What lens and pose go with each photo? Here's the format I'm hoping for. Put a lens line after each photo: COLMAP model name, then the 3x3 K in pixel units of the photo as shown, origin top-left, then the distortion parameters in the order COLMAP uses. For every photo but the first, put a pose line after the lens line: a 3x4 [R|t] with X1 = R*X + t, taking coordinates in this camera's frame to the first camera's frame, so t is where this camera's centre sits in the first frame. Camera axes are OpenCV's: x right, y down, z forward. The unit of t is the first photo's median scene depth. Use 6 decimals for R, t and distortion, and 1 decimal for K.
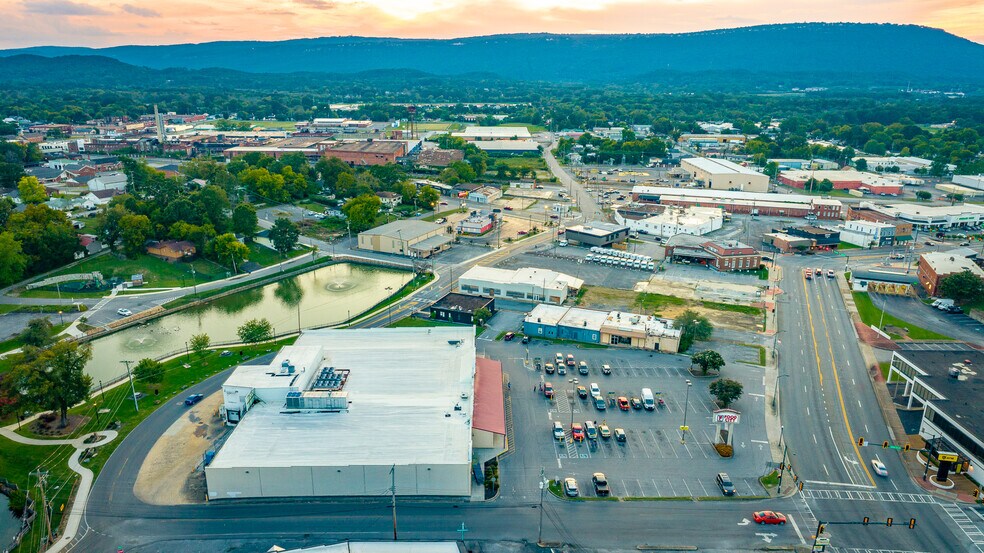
lens RADIAL K [[664.9, 0, 493.1], [0, 664.9, 280.1], [0, 0, 1]] dist [-0.008504, 0.008225]
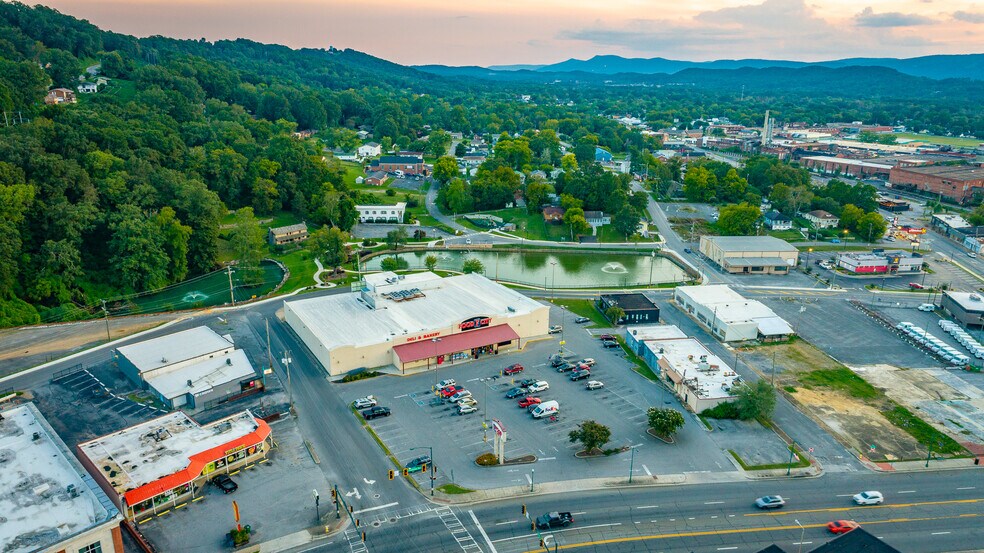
lens RADIAL K [[664.9, 0, 493.1], [0, 664.9, 280.1], [0, 0, 1]] dist [-0.008504, 0.008225]
pose [[0.492344, 0.254880, -0.832246, 0.606737], [-0.266941, 0.954303, 0.134343, -0.069957], [0.828457, 0.156018, 0.537883, 0.248173]]
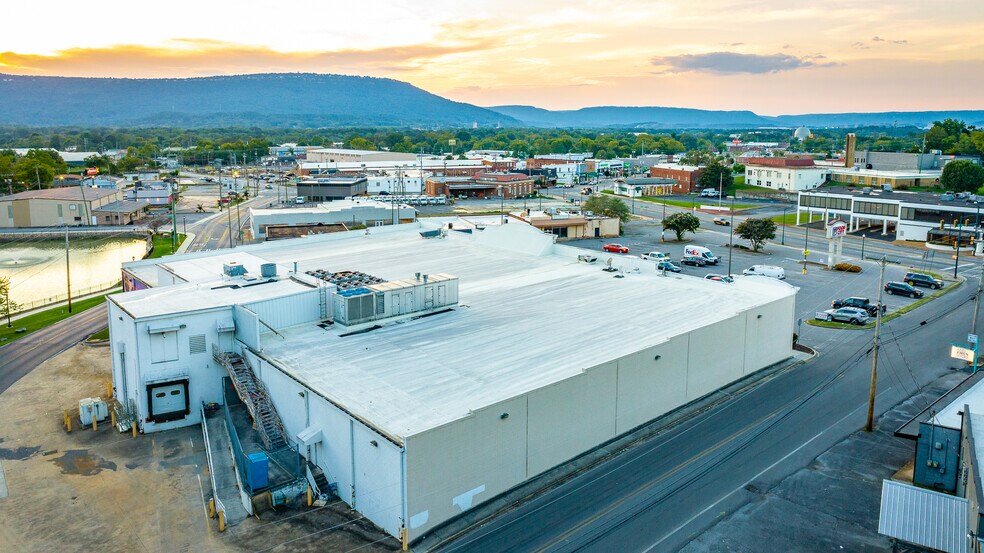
lens RADIAL K [[687.6, 0, 492.7], [0, 687.6, 216.7], [0, 0, 1]] dist [-0.005626, 0.002372]
pose [[0.762506, -0.090787, 0.640580, -0.293245], [0.199369, 0.974896, -0.099147, 0.106930], [-0.615498, 0.203312, 0.761464, 0.339375]]
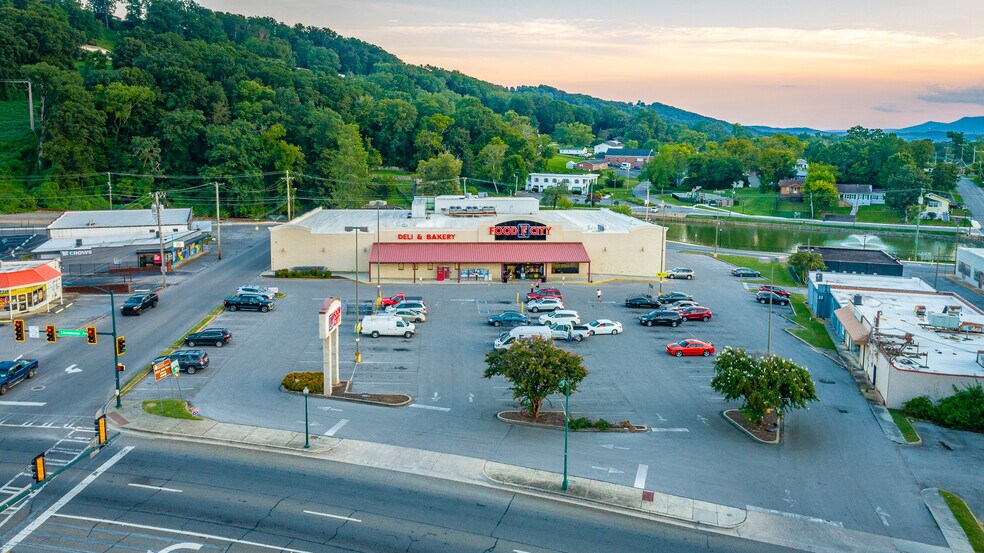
lens RADIAL K [[687.6, 0, 492.7], [0, 687.6, 216.7], [0, 0, 1]] dist [-0.005626, 0.002372]
pose [[0.061969, 0.108004, -0.992217, 0.446621], [-0.308879, 0.947399, 0.083834, 0.040594], [0.949080, 0.301280, 0.092070, 0.580567]]
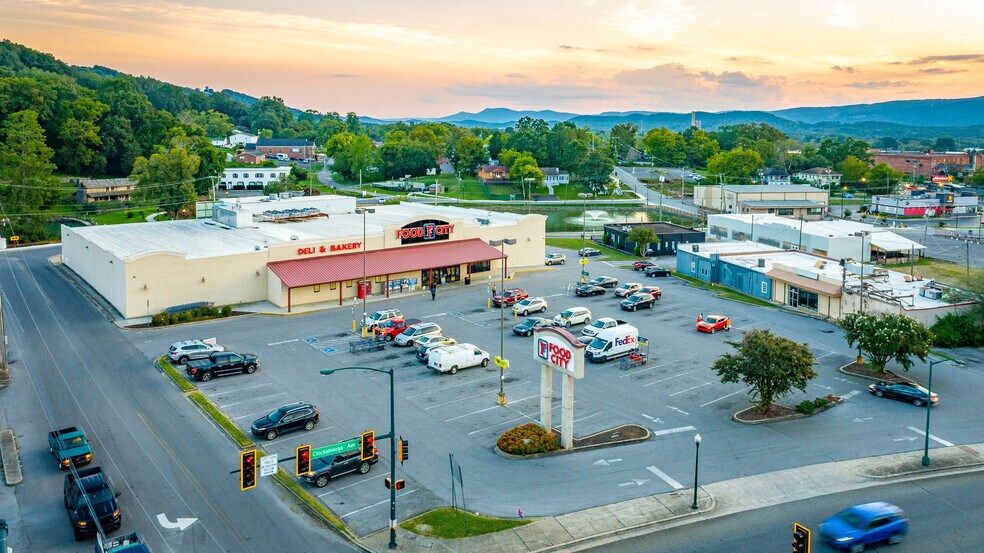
lens RADIAL K [[703.0, 0, 492.6], [0, 703.0, 178.9], [0, 0, 1]] dist [-0.005519, 0.002715]
pose [[0.621741, 0.052051, -0.781491, 0.344857], [-0.238084, 0.963133, -0.125266, 0.096751], [0.746159, 0.263944, 0.611212, 0.401667]]
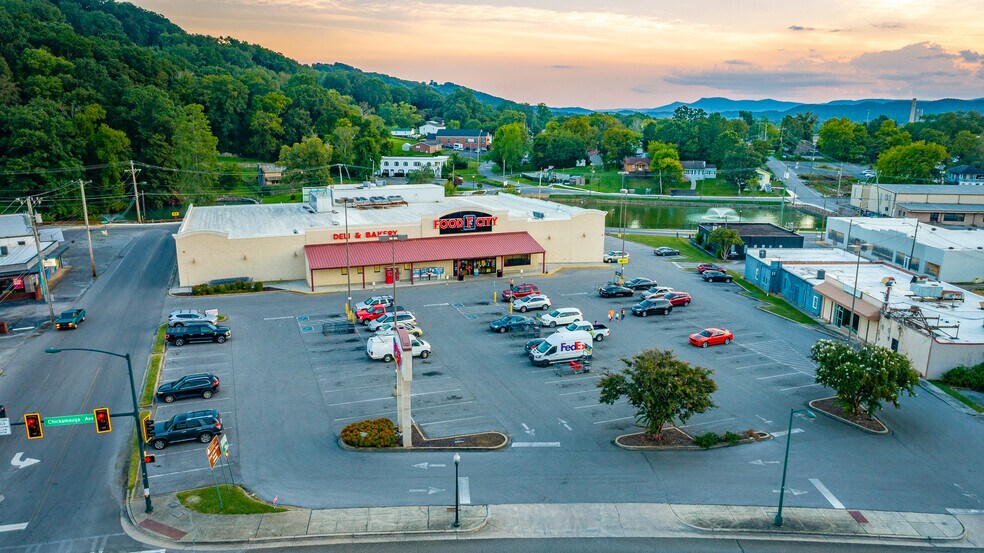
lens RADIAL K [[664.9, 0, 493.1], [0, 664.9, 280.1], [0, 0, 1]] dist [-0.008504, 0.008225]
pose [[0.357802, 0.215046, -0.908698, 0.379140], [-0.282947, 0.952341, 0.113963, 0.065028], [0.889898, 0.216337, 0.401596, 0.498474]]
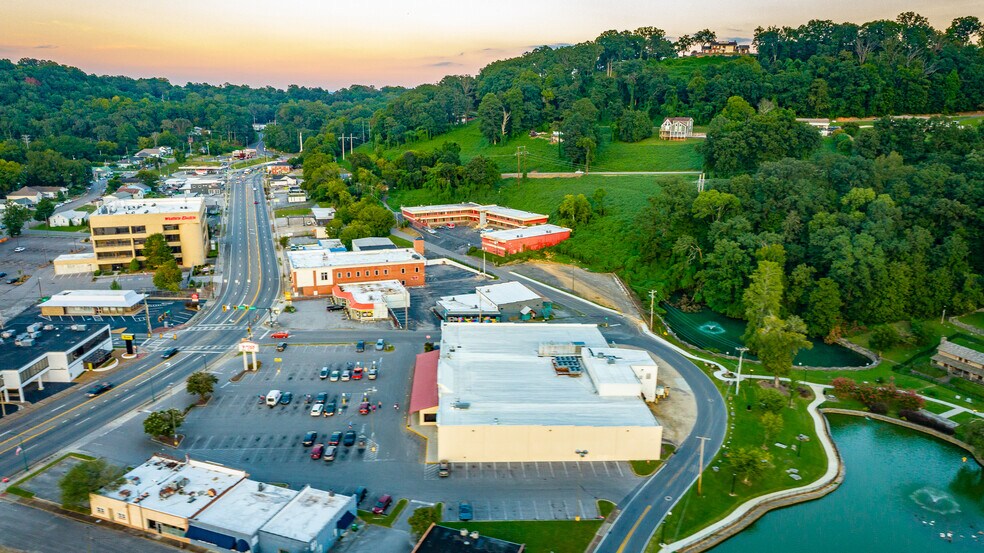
lens RADIAL K [[664.9, 0, 493.1], [0, 664.9, 280.1], [0, 0, 1]] dist [-0.008504, 0.008225]
pose [[-0.998534, -0.009521, -0.053292, -0.035990], [-0.036868, 0.840444, 0.540642, -0.355397], [0.039641, 0.541814, -0.839563, 1.147871]]
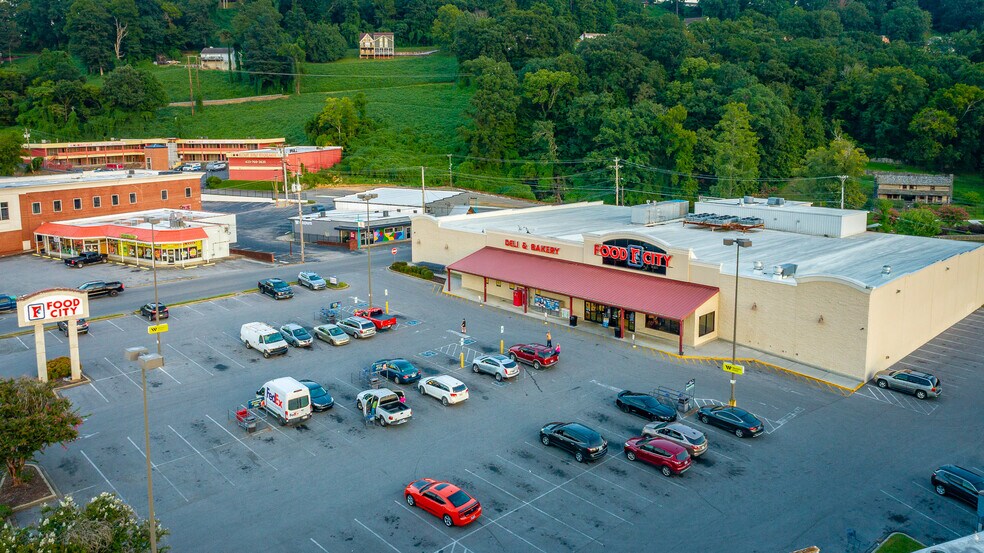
lens RADIAL K [[723.5, 0, 493.1], [0, 723.5, 212.3], [0, 0, 1]] dist [-0.006336, 0.005995]
pose [[-0.730939, 0.081780, -0.677525, 0.251536], [-0.206418, 0.919797, 0.333714, -0.032314], [0.650477, 0.383778, -0.655435, 0.813344]]
